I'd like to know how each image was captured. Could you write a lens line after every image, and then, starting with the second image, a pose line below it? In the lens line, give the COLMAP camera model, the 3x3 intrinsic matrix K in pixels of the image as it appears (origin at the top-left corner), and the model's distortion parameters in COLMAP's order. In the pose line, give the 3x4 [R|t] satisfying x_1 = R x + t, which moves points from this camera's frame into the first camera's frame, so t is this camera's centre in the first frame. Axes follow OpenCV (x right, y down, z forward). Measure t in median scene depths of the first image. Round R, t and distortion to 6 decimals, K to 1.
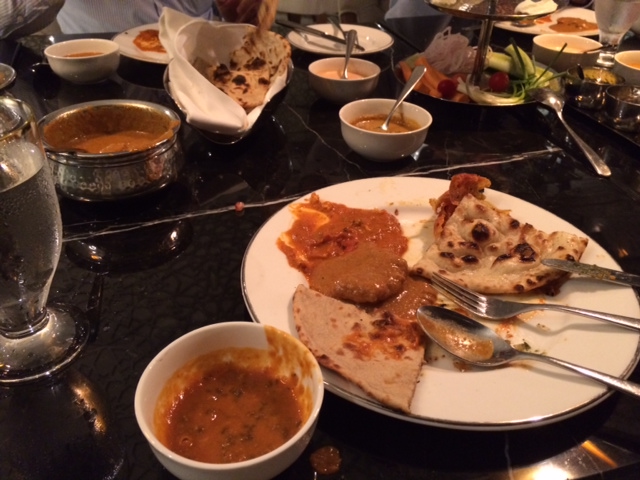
lens RADIAL K [[546.5, 0, 320.0], [0, 546.5, 240.0], [0, 0, 1]] dist [0.096794, -0.149590]
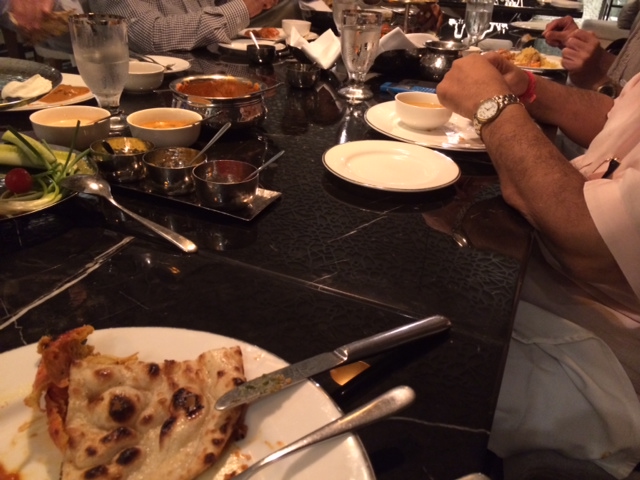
lens RADIAL K [[546.5, 0, 320.0], [0, 546.5, 240.0], [0, 0, 1]] dist [0.096794, -0.149590]
pose [[0.639032, -0.346675, 0.686626, 0.040533], [0.403878, 0.910943, 0.084048, -0.162556], [-0.654615, 0.223604, 0.722136, 0.264129]]
